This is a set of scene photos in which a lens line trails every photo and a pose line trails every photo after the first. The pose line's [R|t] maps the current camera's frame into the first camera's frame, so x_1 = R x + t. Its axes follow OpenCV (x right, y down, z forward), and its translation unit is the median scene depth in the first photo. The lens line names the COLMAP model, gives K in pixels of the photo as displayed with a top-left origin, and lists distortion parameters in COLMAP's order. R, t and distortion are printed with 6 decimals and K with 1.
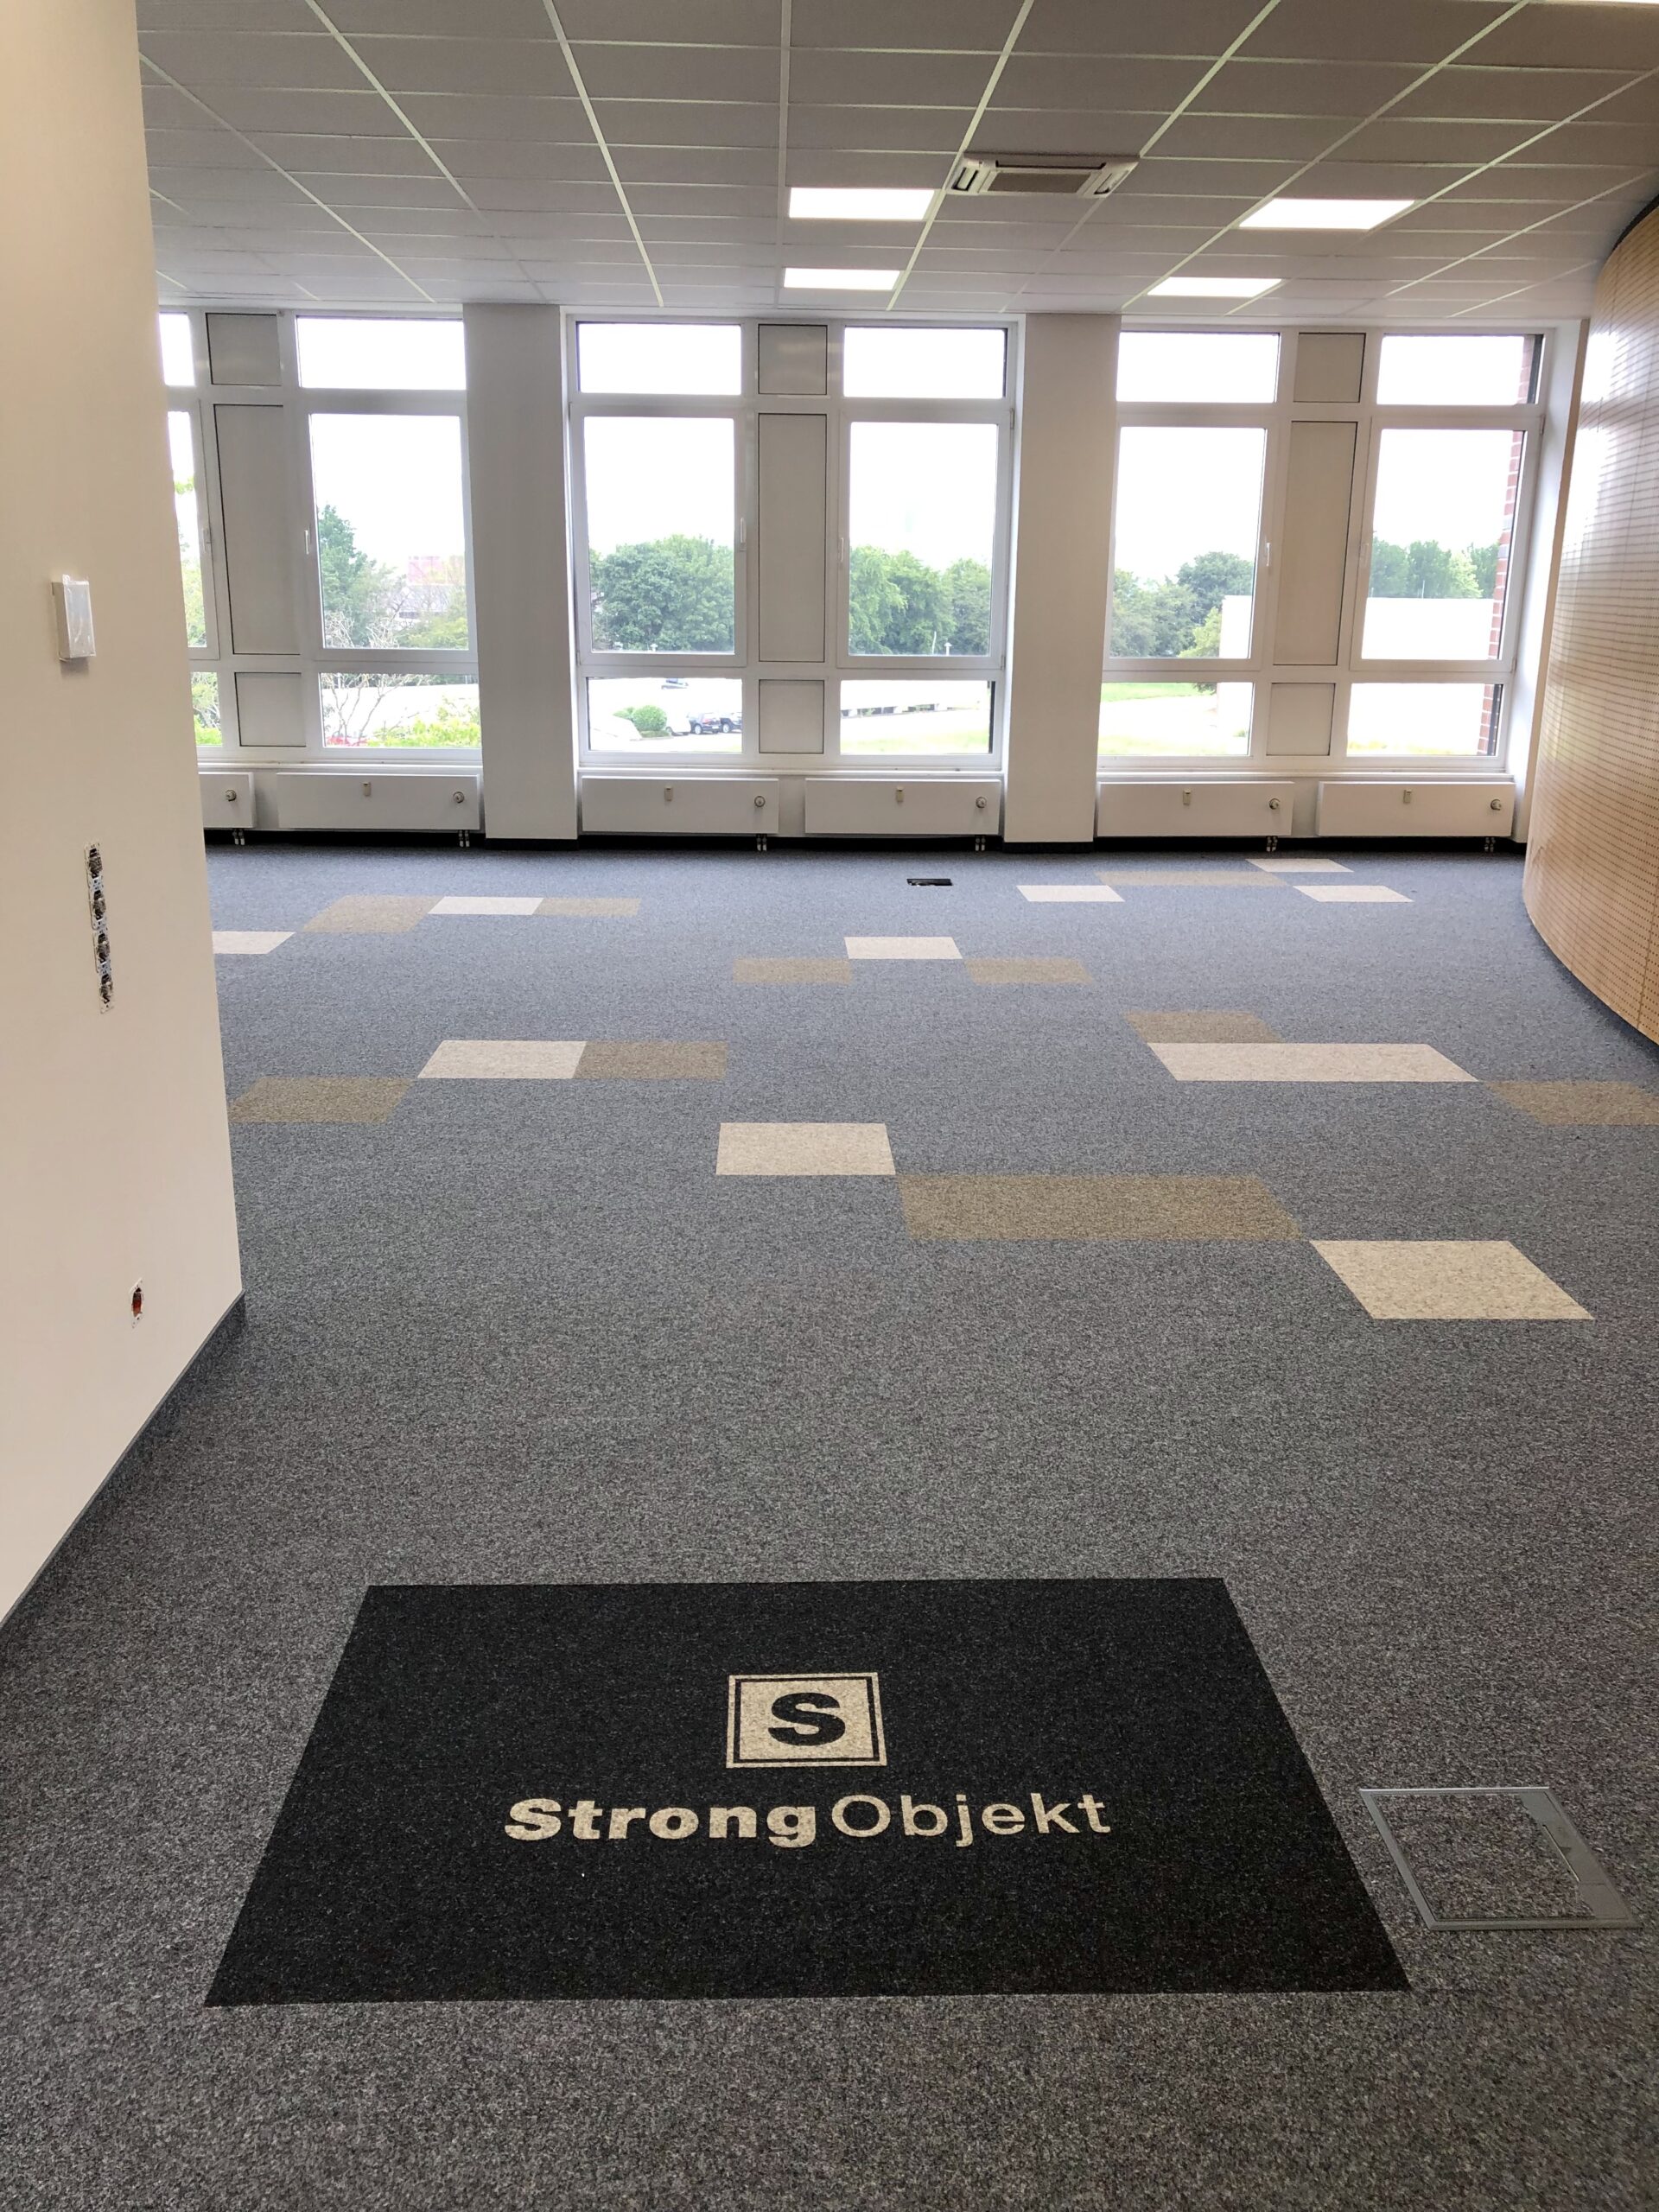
lens RADIAL K [[1805.8, 0, 829.5], [0, 1805.8, 1106.0], [0, 0, 1]] dist [0.079698, -0.136069]
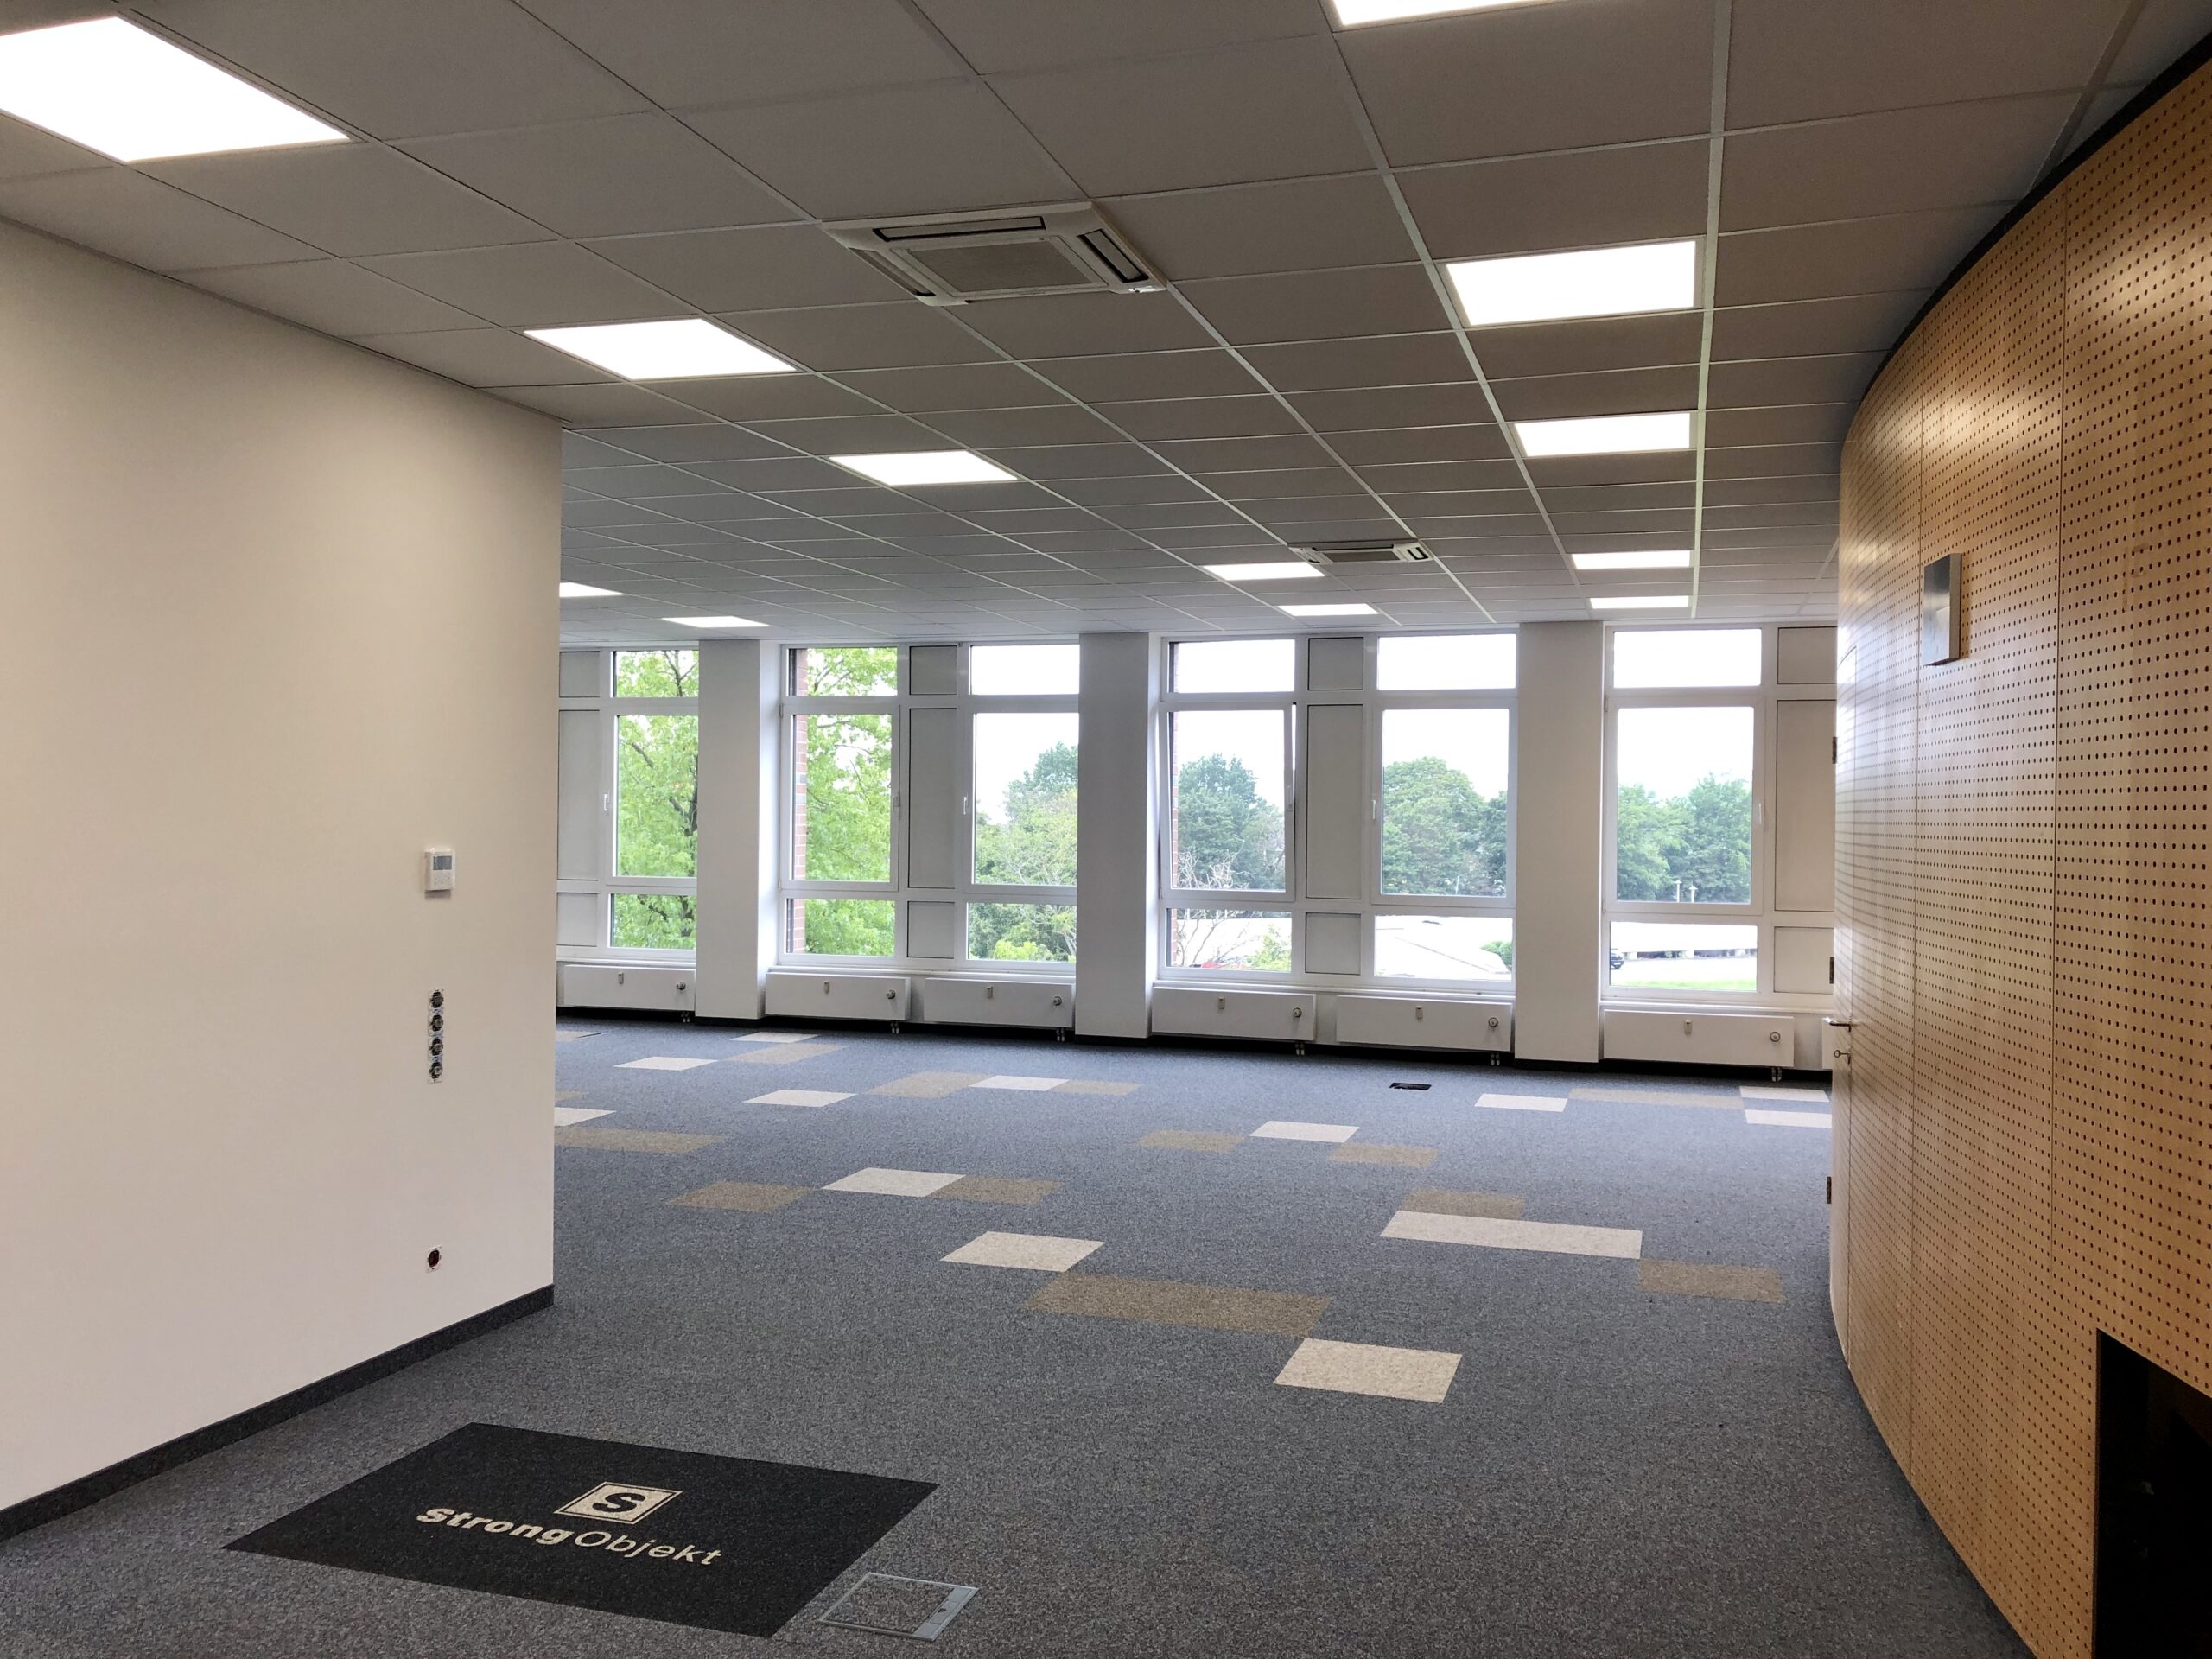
lens RADIAL K [[1828.4, 0, 1106.0], [0, 1828.4, 829.5], [0, 0, 1]] dist [0.011725, 0.008248]
pose [[0.941704, 0.003822, -0.336422, 0.573310], [-0.095073, 0.962204, -0.255196, 0.072418], [0.322731, 0.272304, 0.906474, -0.334873]]
